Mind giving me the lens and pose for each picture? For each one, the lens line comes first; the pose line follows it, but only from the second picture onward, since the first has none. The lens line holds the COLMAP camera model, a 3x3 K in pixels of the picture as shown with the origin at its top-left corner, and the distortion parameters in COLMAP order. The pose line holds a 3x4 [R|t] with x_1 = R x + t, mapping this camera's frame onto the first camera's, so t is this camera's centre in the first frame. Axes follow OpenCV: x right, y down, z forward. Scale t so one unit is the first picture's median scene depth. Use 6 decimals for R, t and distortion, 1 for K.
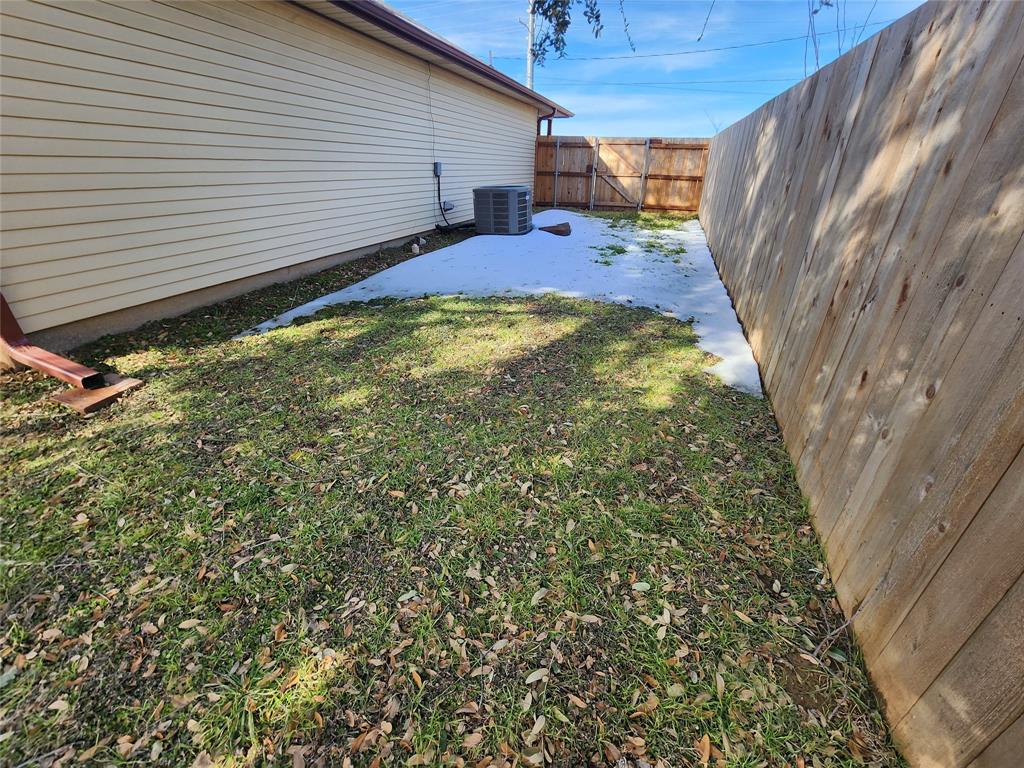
lens RADIAL K [[426.0, 0, 512.0], [0, 426.0, 384.0], [0, 0, 1]] dist [-0.000494, 0.000336]
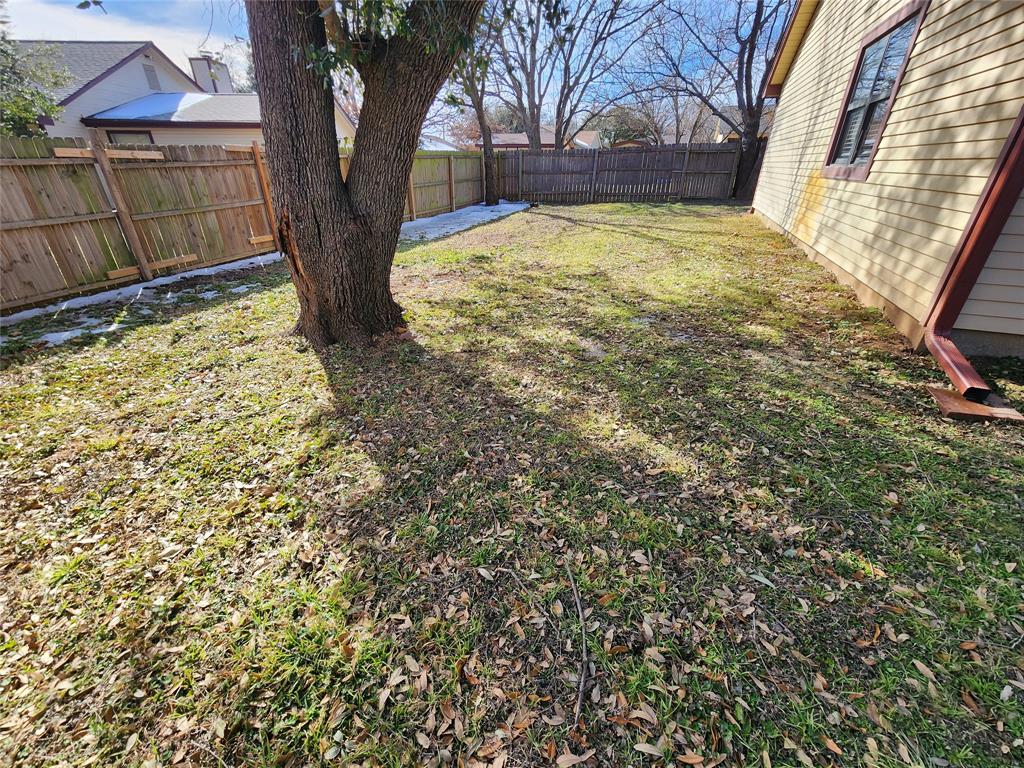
lens RADIAL K [[426.0, 0, 512.0], [0, 426.0, 384.0], [0, 0, 1]] dist [-0.000494, 0.000336]
pose [[-0.039659, 0.450402, -0.891945, -0.055935], [-0.460707, 0.783860, 0.416308, 0.033571], [0.886666, 0.427436, 0.176416, -0.058437]]
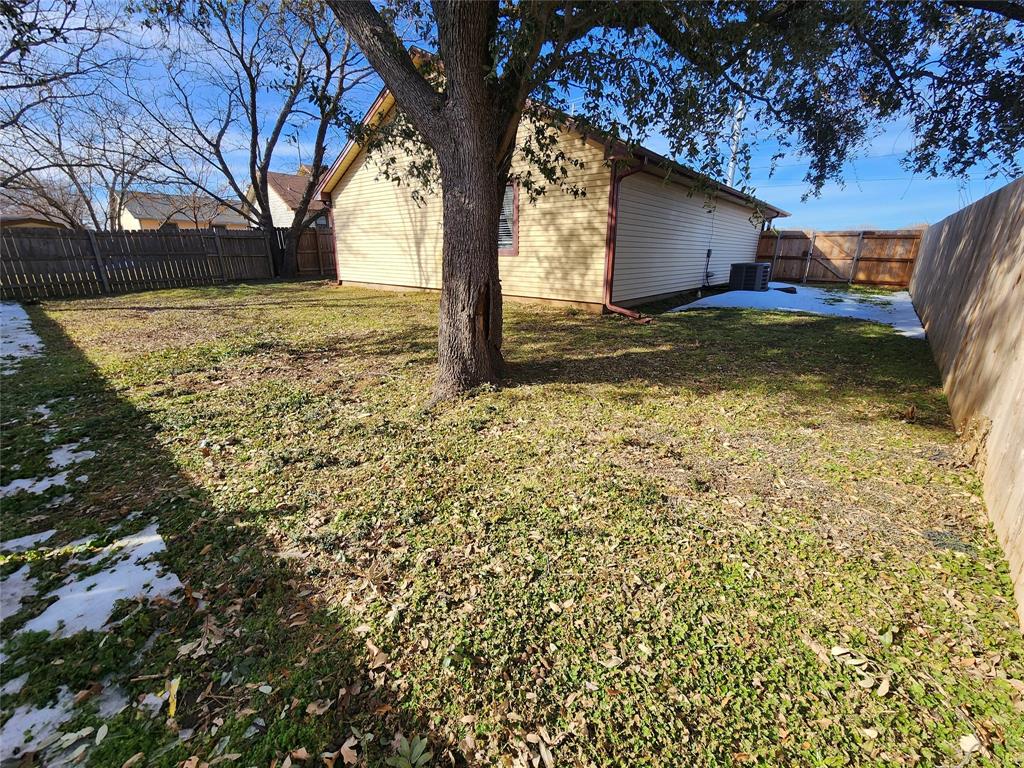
lens RADIAL K [[426.0, 0, 512.0], [0, 426.0, 384.0], [0, 0, 1]] dist [-0.000494, 0.000336]
pose [[0.930359, 0.105964, -0.351003, -0.383214], [-0.166157, 0.975232, -0.145997, 0.560749], [0.326839, 0.194151, 0.924923, -1.056030]]
